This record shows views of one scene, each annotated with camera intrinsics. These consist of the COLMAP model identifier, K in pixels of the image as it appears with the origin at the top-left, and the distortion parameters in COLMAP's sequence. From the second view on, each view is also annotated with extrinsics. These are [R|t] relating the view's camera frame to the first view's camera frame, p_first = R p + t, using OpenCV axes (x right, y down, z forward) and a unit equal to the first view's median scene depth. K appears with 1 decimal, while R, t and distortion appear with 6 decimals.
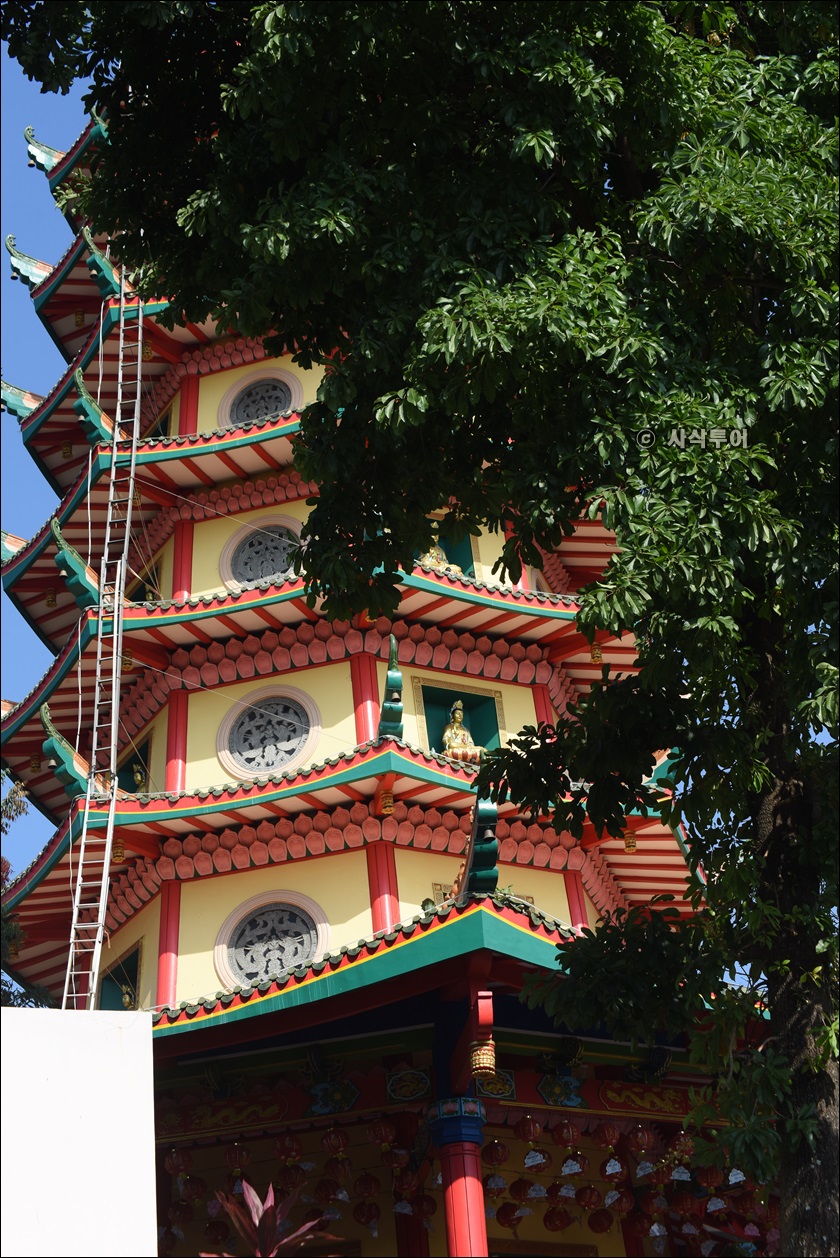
lens RADIAL K [[2479.3, 0, 420.0], [0, 2479.3, 629.0], [0, 0, 1]] dist [-0.250942, 0.106717]
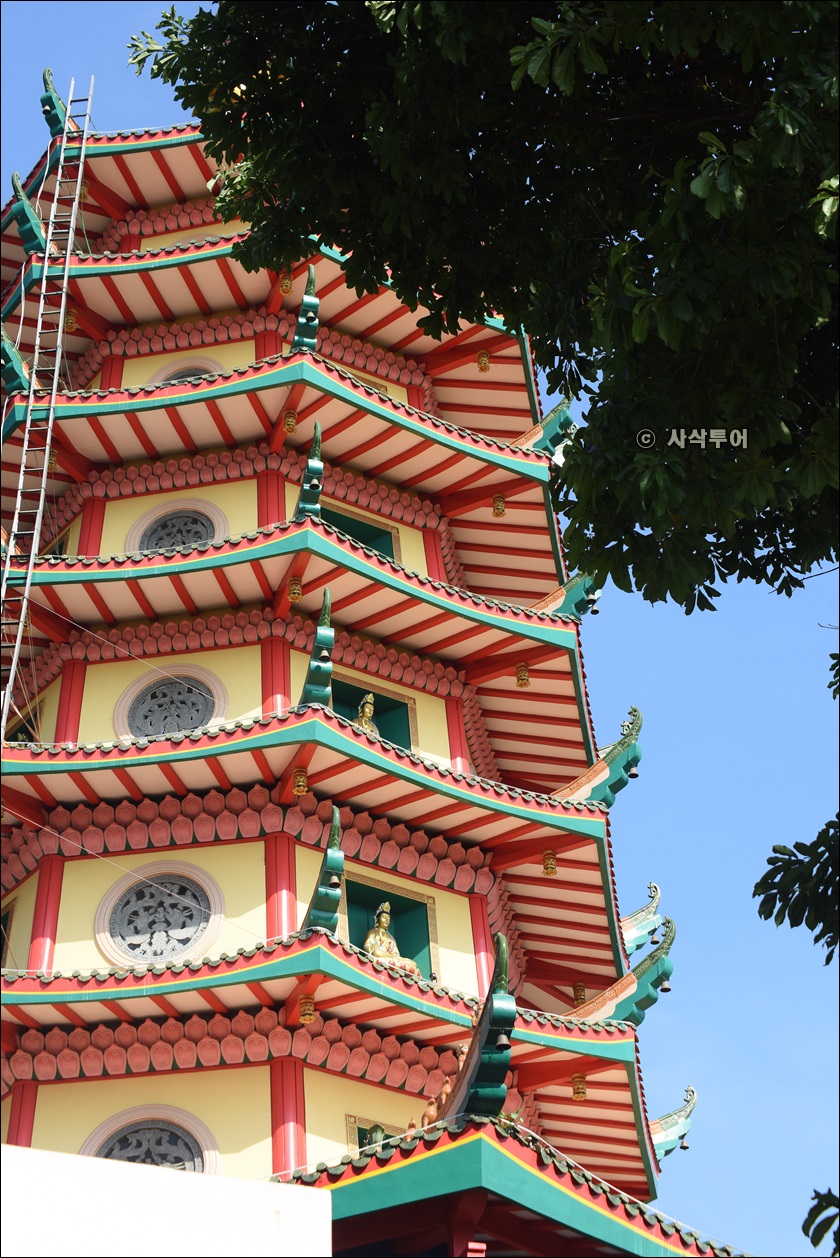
lens RADIAL K [[2479.3, 0, 420.0], [0, 2479.3, 629.0], [0, 0, 1]] dist [-0.250942, 0.106717]
pose [[0.990110, 0.109154, 0.088135, -0.057881], [-0.098499, 0.988196, -0.117334, 0.035041], [-0.099902, 0.107492, 0.989174, 0.162742]]
